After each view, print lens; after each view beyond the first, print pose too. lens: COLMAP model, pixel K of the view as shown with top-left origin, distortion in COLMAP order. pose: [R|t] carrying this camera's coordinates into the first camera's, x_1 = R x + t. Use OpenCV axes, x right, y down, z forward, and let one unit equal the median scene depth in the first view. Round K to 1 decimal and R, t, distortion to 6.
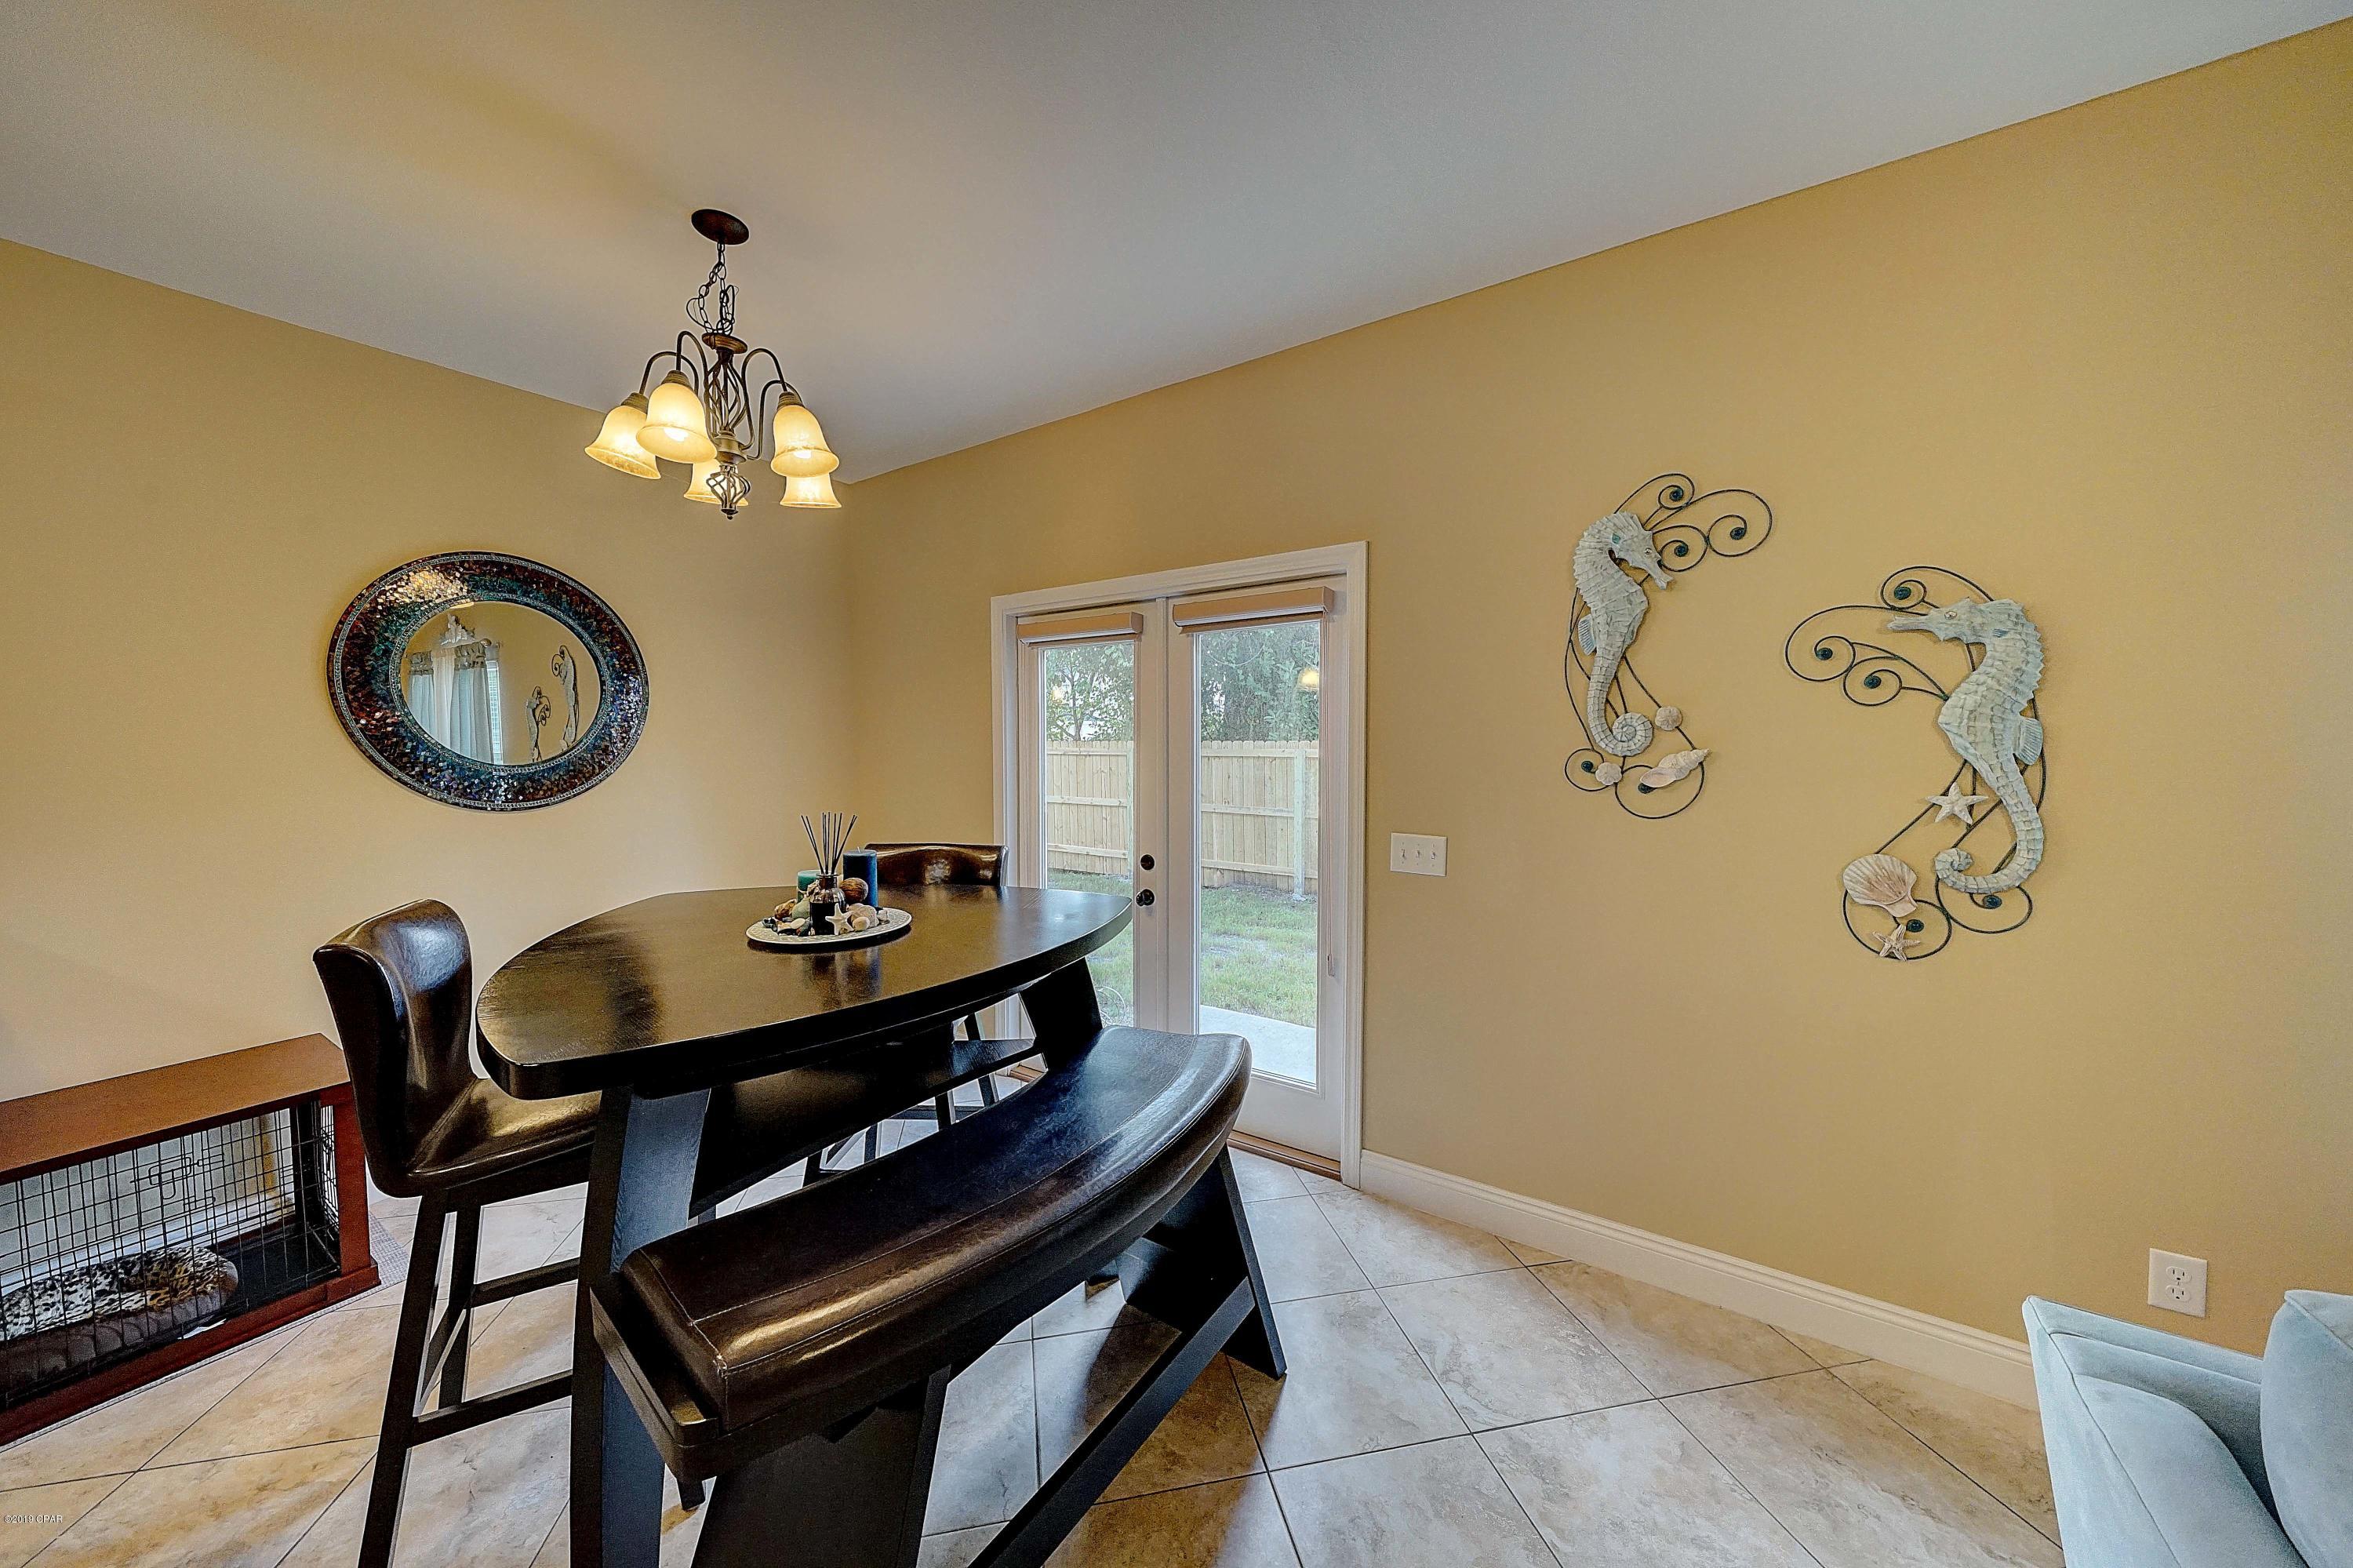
lens RADIAL K [[794.1, 0, 1166.6], [0, 794.1, 776.0], [0, 0, 1]] dist [-0.001488, -0.000028]
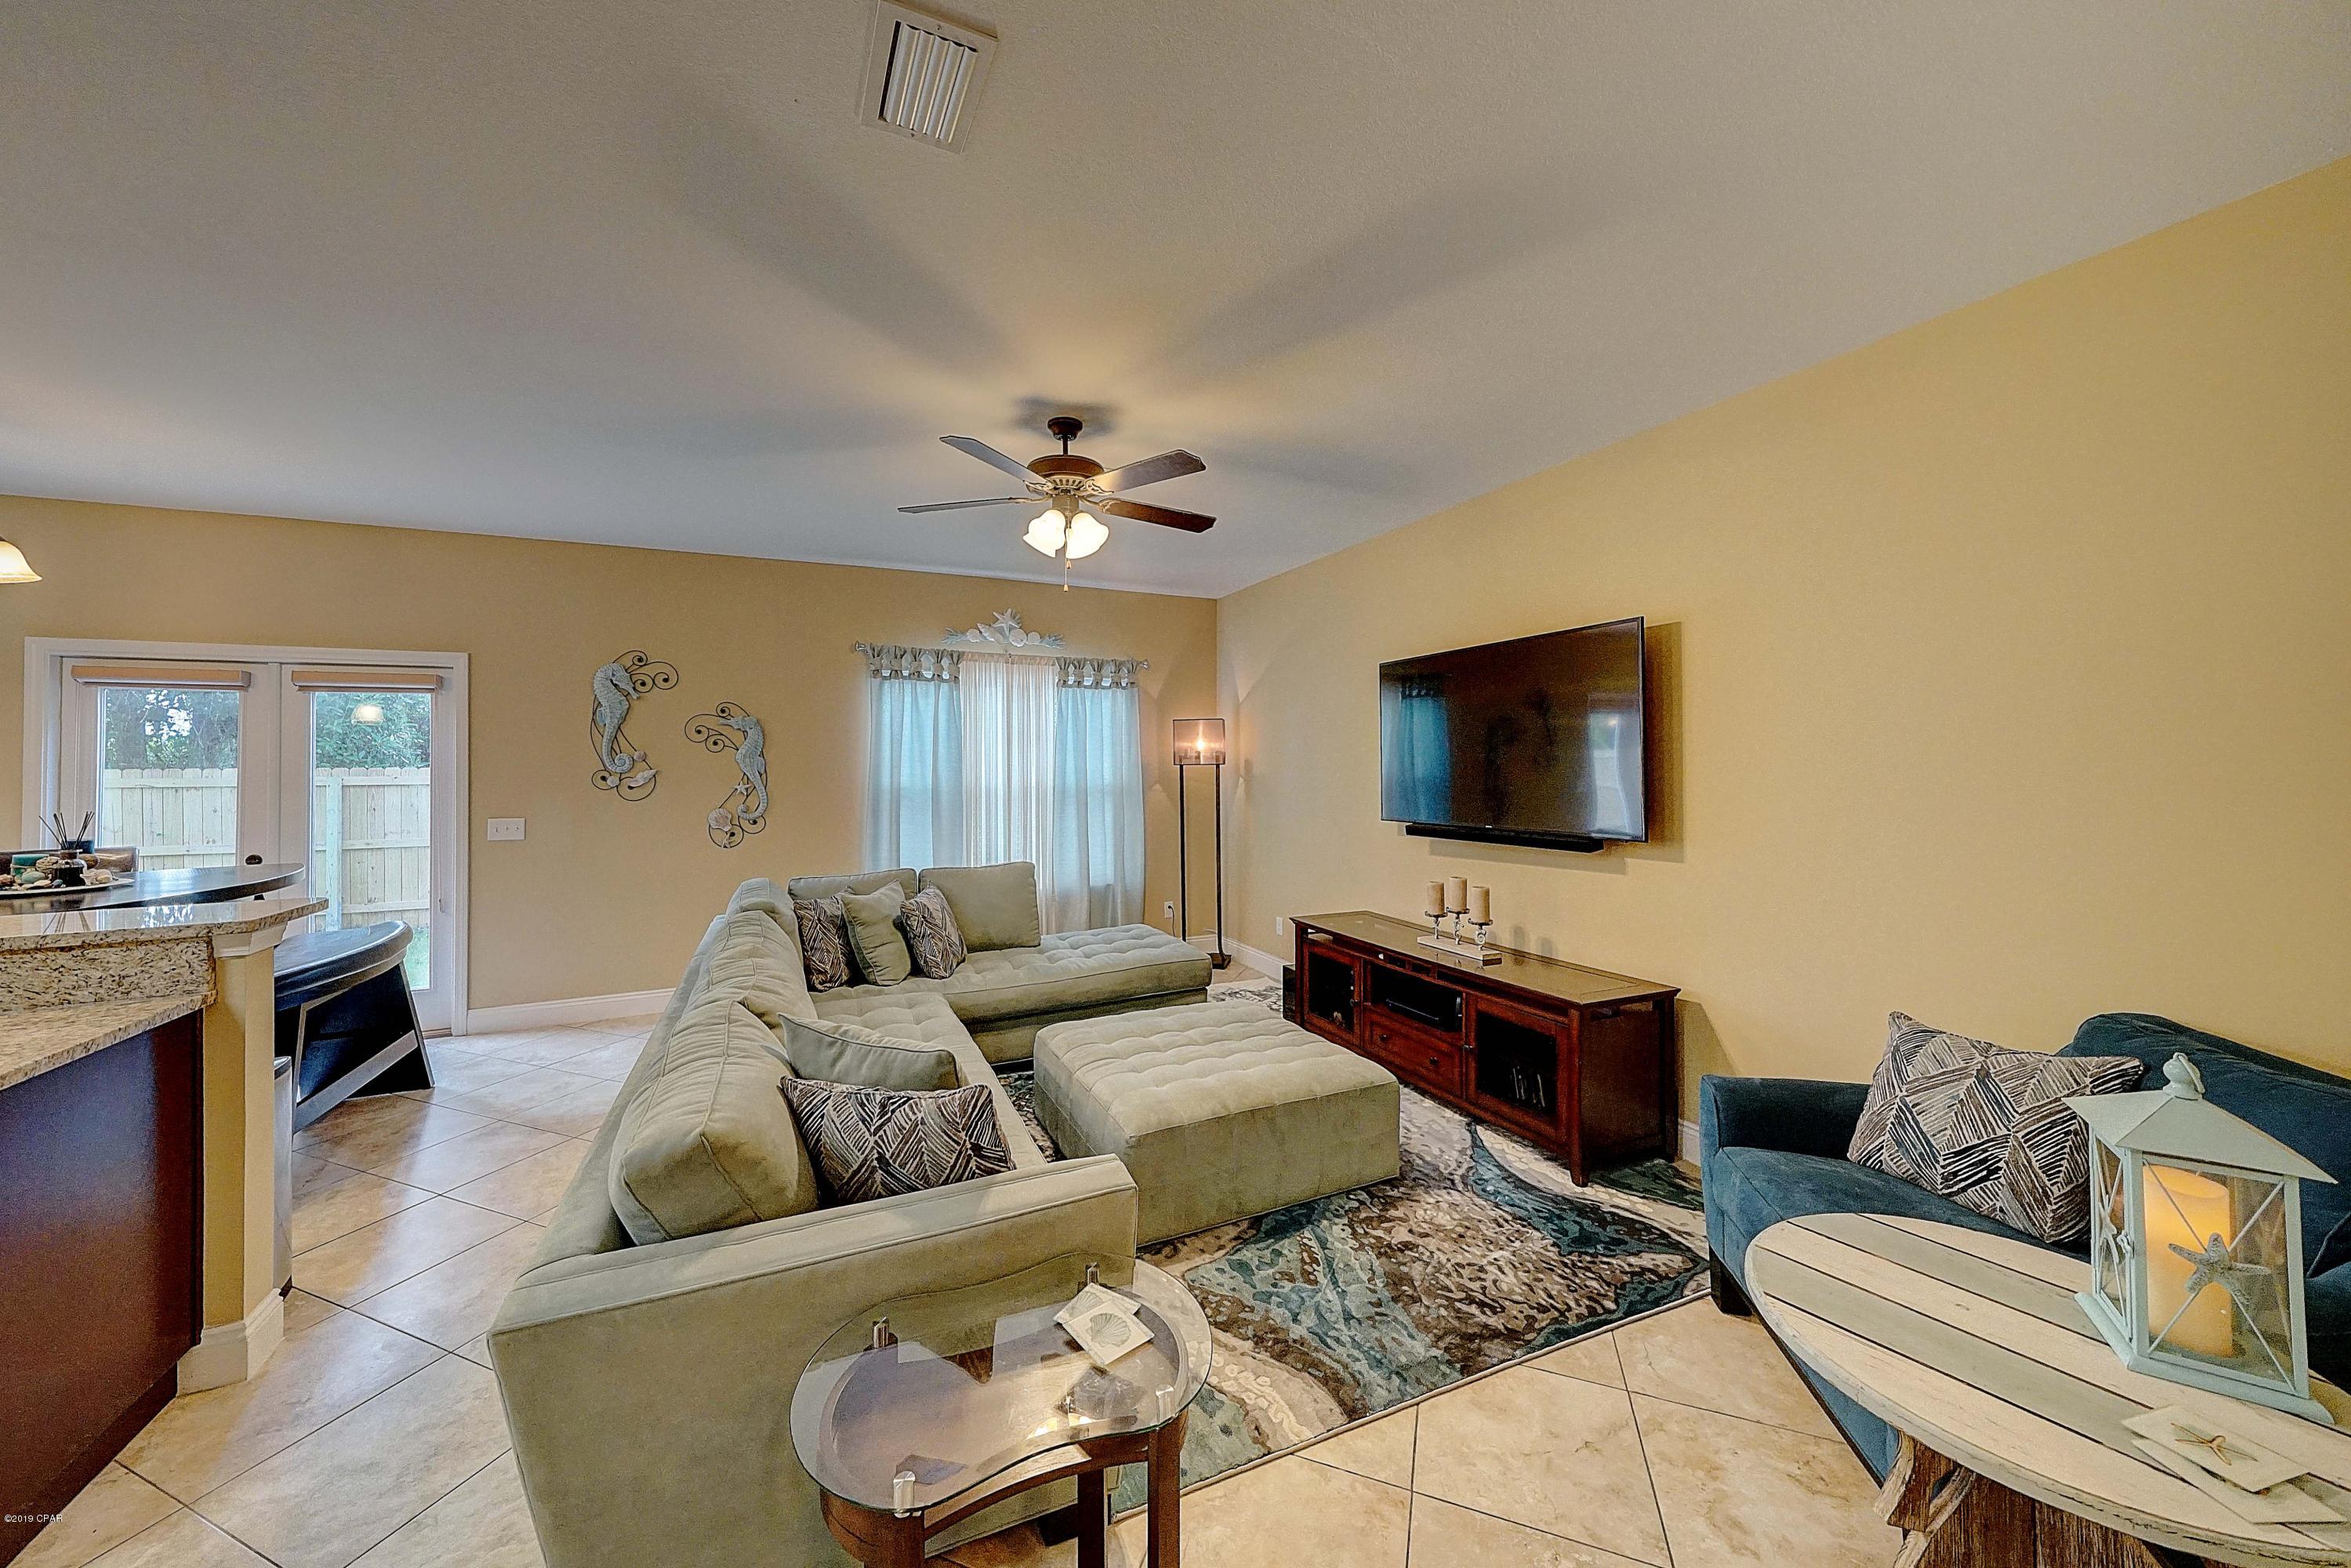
lens RADIAL K [[796.6, 0, 1129.5], [0, 796.6, 757.8], [0, 0, 1]] dist [-0.000522, -0.000042]
pose [[0.548998, 0.004283, 0.835813, -0.502388], [0.042614, 0.998543, -0.033107, 0.067465], [-0.834737, 0.053793, 0.548016, -1.414567]]
